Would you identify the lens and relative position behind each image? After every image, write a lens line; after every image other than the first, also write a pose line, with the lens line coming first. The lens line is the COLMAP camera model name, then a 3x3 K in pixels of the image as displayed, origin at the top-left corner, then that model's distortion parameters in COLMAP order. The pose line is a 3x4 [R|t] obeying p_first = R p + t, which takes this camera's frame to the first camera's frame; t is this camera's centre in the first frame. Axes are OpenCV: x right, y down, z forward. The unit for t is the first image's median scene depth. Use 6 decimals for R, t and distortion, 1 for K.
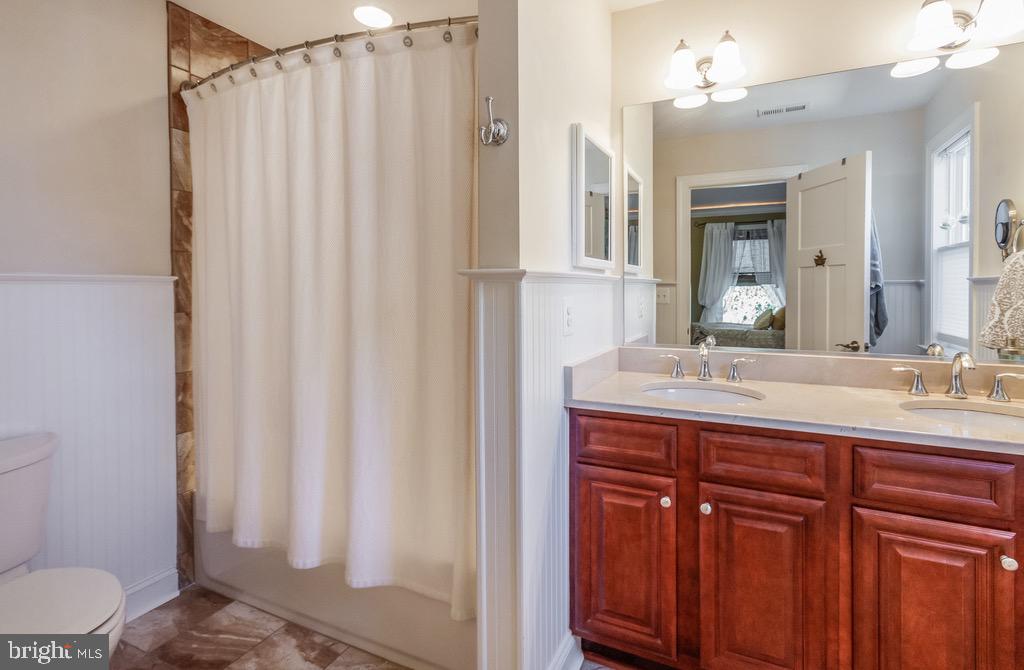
lens RADIAL K [[519.5, 0, 512.9], [0, 519.5, 291.0], [0, 0, 1]] dist [0.002109, 0.006308]
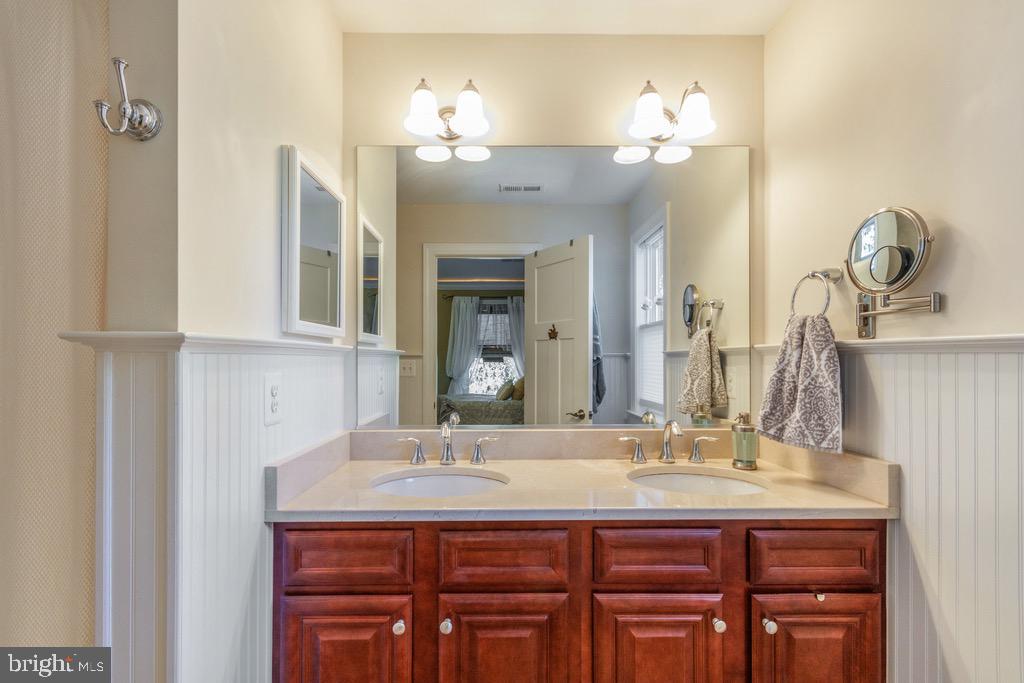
lens RADIAL K [[479.9, 0, 512.0], [0, 479.9, 341.5], [0, 0, 1]] dist [-0.000900, -0.014141]
pose [[0.891022, 0.017032, 0.453641, 0.102966], [0.003257, 0.999030, -0.043904, -0.002180], [-0.453949, 0.040597, 0.890103, 0.234536]]
